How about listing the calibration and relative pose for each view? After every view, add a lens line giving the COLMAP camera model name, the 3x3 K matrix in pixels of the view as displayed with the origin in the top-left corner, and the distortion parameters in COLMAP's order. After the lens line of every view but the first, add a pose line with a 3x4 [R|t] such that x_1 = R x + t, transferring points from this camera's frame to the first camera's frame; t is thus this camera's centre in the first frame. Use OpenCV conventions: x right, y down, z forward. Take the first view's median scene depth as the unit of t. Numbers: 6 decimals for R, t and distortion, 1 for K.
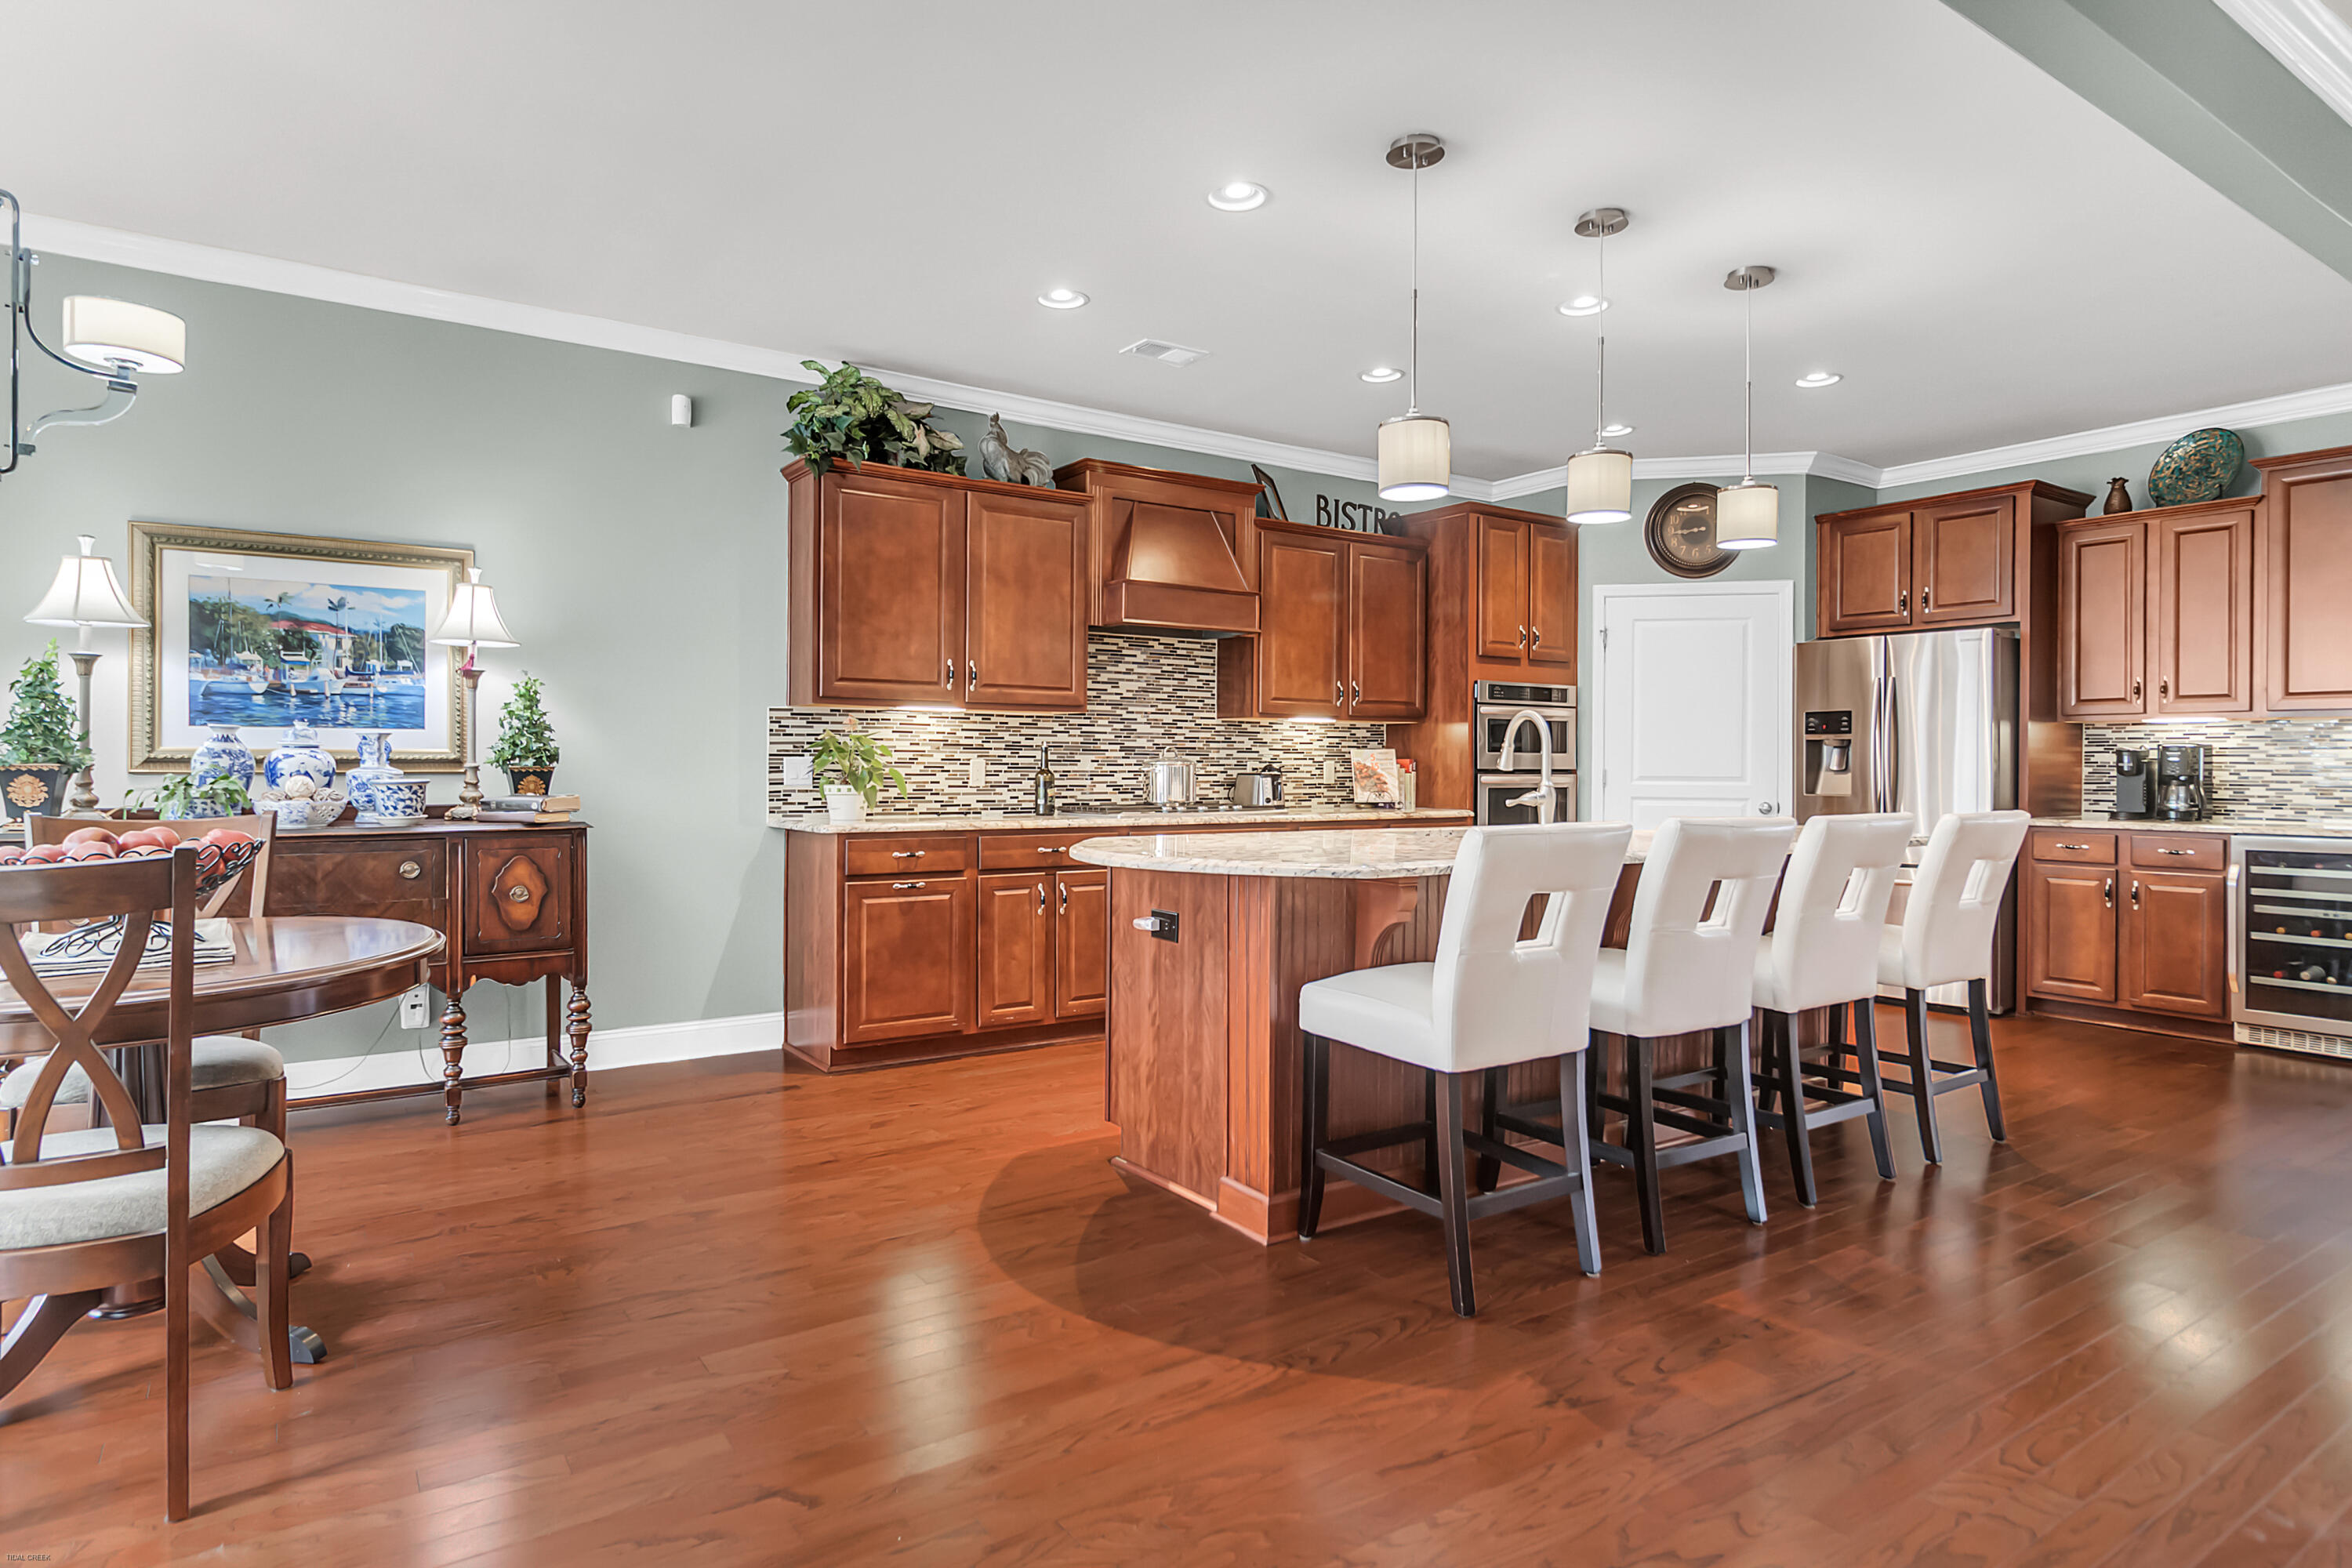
lens RADIAL K [[1290.4, 0, 1163.2], [0, 1290.4, 770.8], [0, 0, 1]] dist [0.002039, 0.000297]
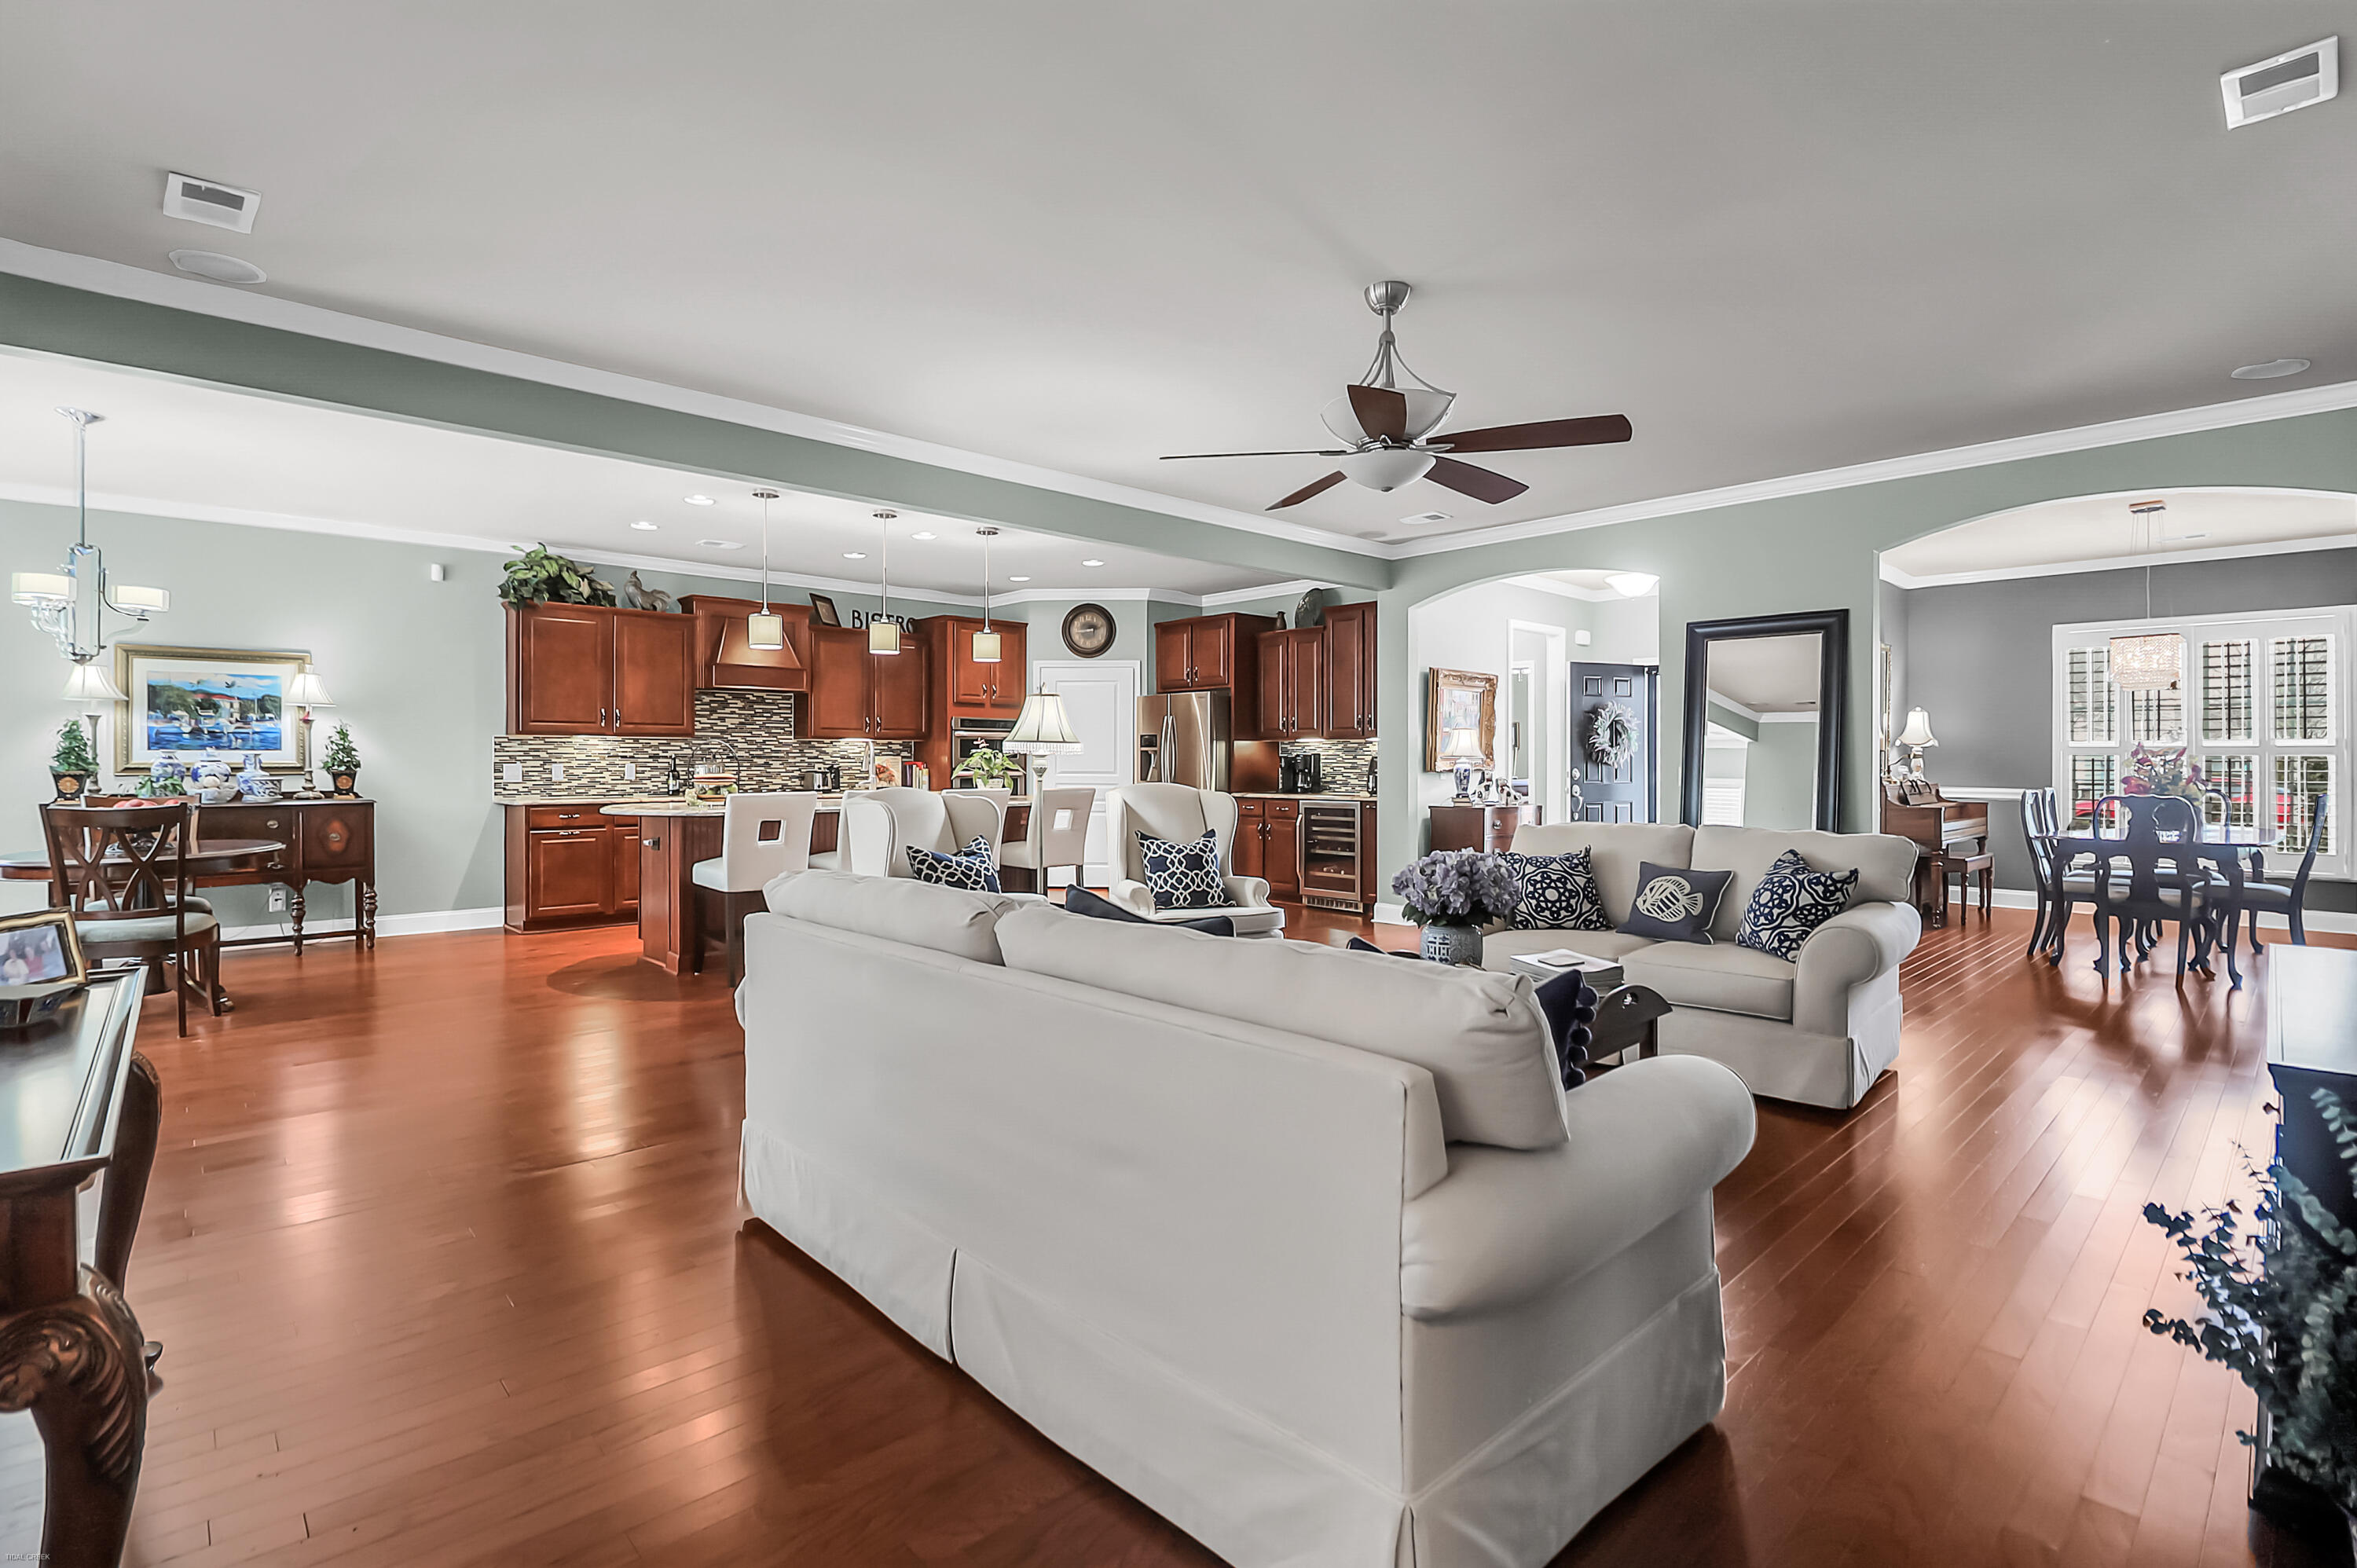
lens RADIAL K [[1098.8, 0, 1170.7], [0, 1098.8, 768.5], [0, 0, 1]] dist [-0.002716, -0.011399]
pose [[0.989007, -0.005062, 0.147782, 0.389464], [0.004509, 0.999982, 0.004075, -0.006089], [-0.147800, -0.003364, 0.989012, -0.627269]]
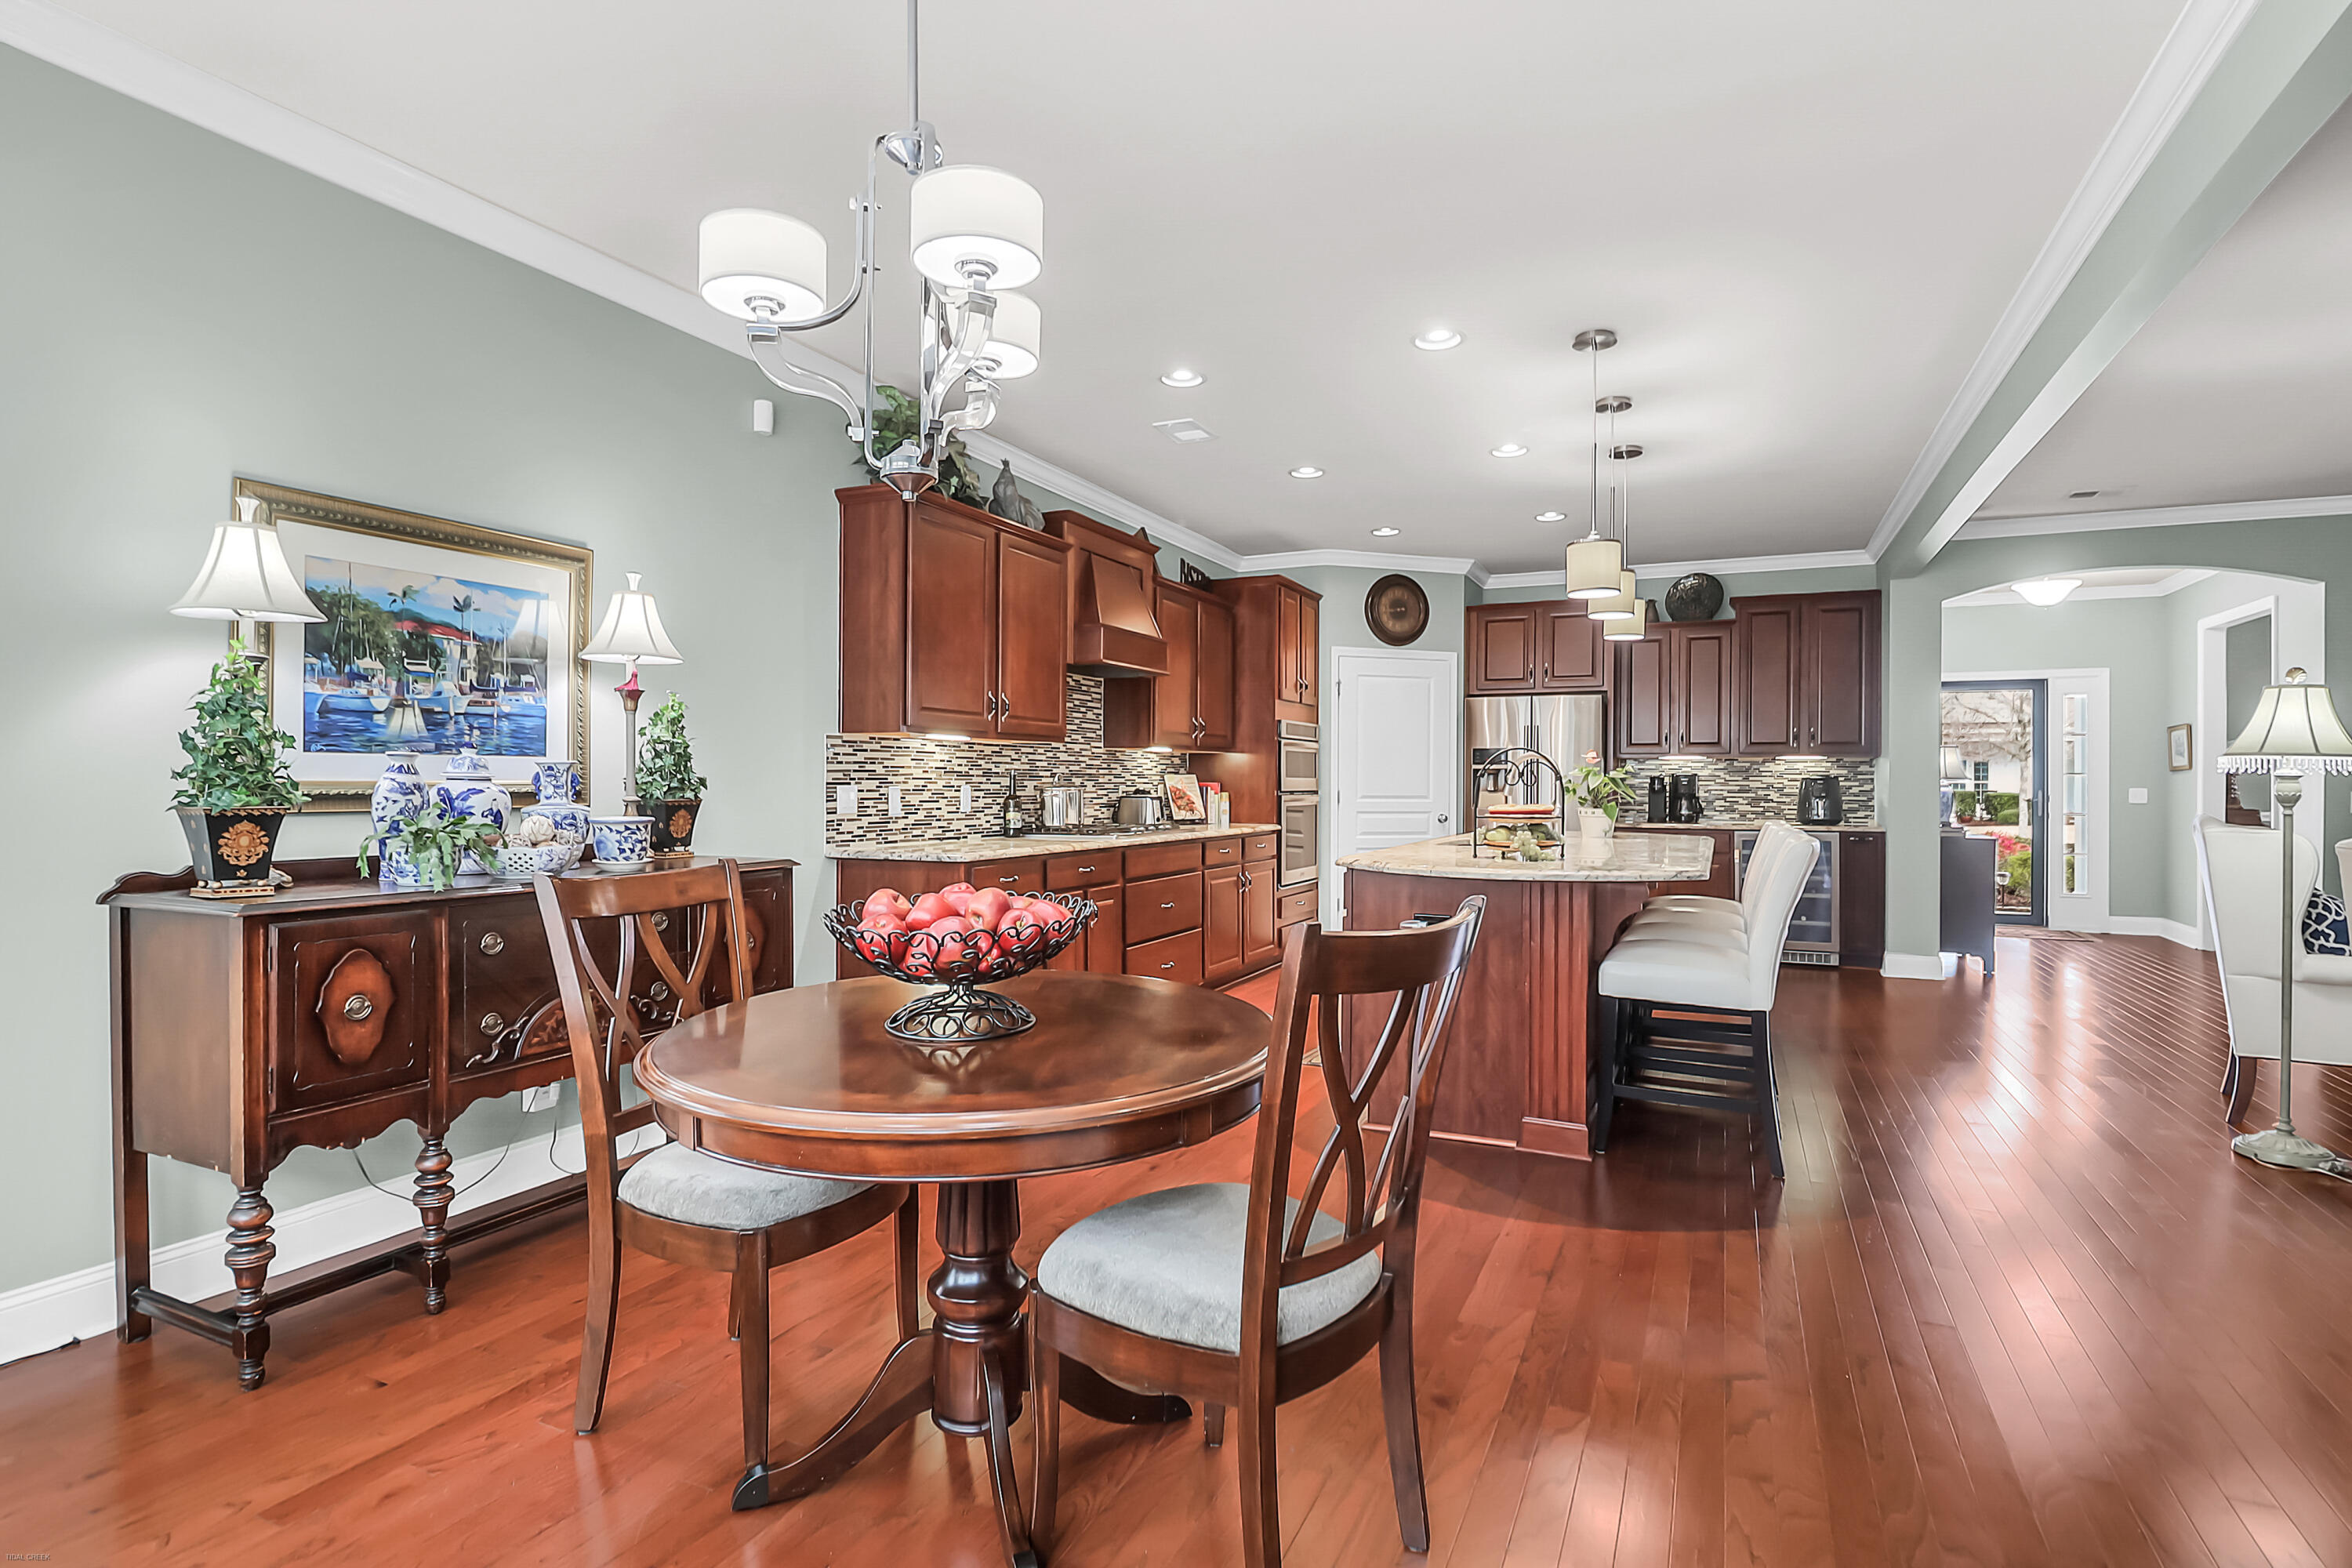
lens RADIAL K [[1164.5, 0, 1171.3], [0, 1164.5, 785.5], [0, 0, 1]] dist [-0.005163, -0.007428]
pose [[0.858903, -0.003643, 0.512126, -0.520109], [0.002774, 0.999993, 0.002461, -0.011913], [-0.512131, -0.000693, 0.858907, 0.114410]]
